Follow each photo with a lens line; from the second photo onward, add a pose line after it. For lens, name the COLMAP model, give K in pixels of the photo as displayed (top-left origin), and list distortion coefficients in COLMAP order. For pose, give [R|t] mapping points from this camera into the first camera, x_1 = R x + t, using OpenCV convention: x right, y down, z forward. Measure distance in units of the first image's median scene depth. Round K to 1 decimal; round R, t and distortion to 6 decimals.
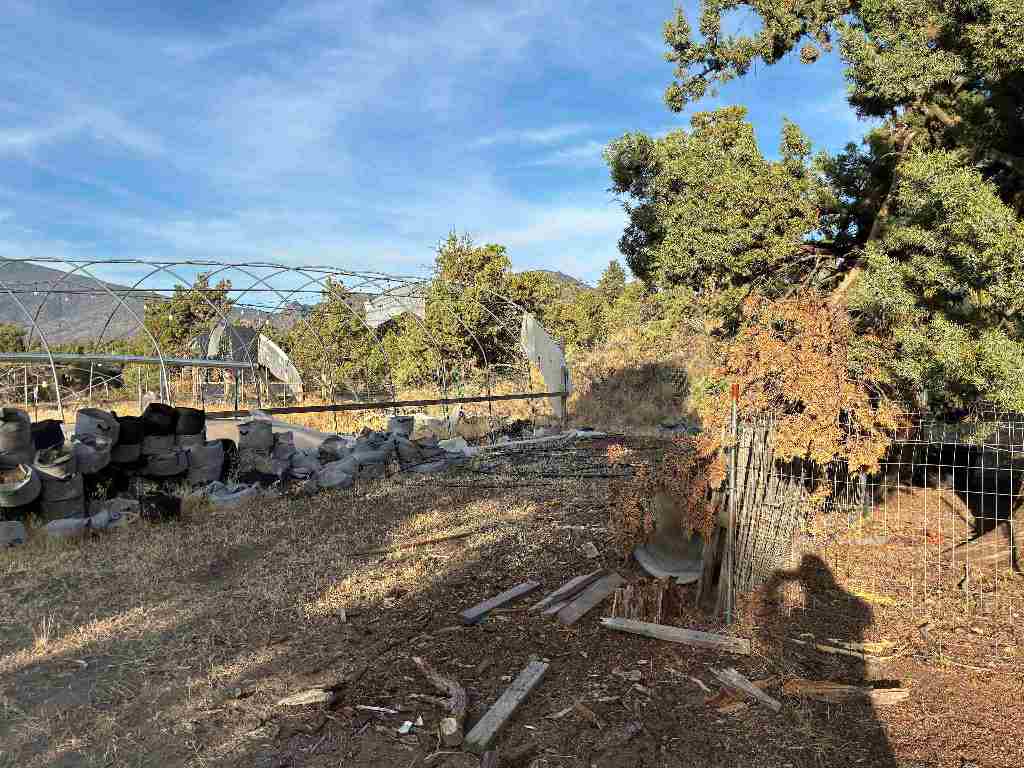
lens RADIAL K [[756.7, 0, 513.4], [0, 756.7, 367.8], [0, 0, 1]] dist [0.051191, -0.056861]
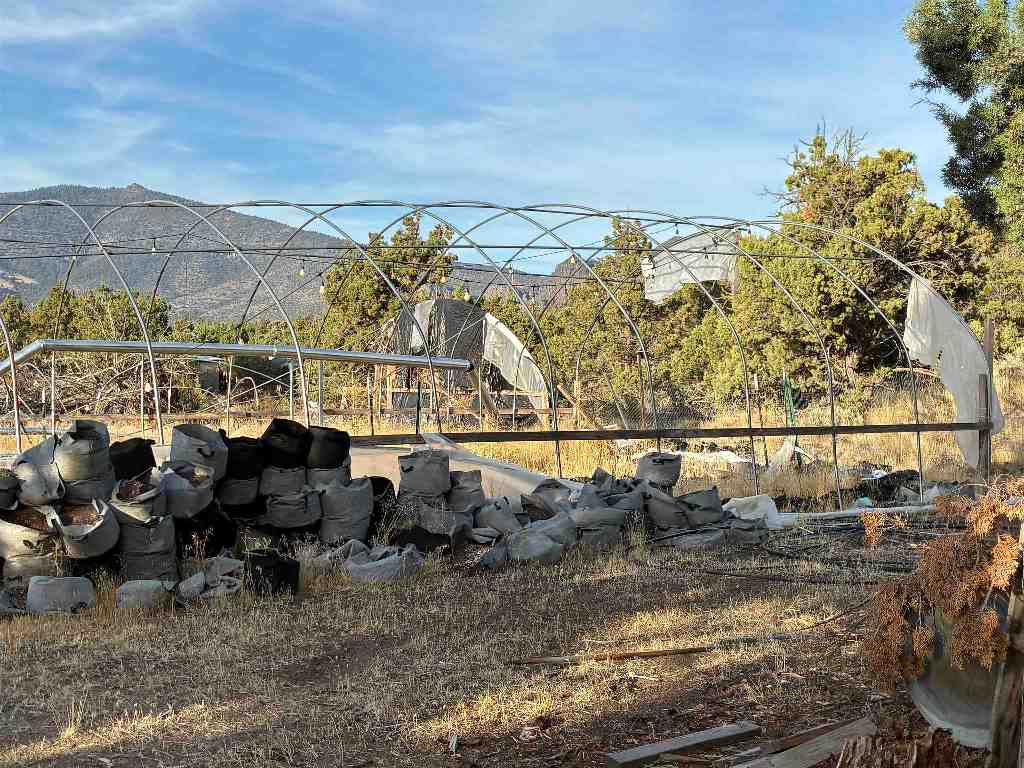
lens RADIAL K [[1349.8, 0, 537.8], [0, 1349.8, 383.0], [0, 0, 1]] dist [0.167725, -0.711231]
pose [[0.950482, 0.021823, -0.310013, 0.105183], [-0.018743, 0.999741, 0.012913, -0.004683], [0.310214, -0.006463, 0.950645, -0.058010]]
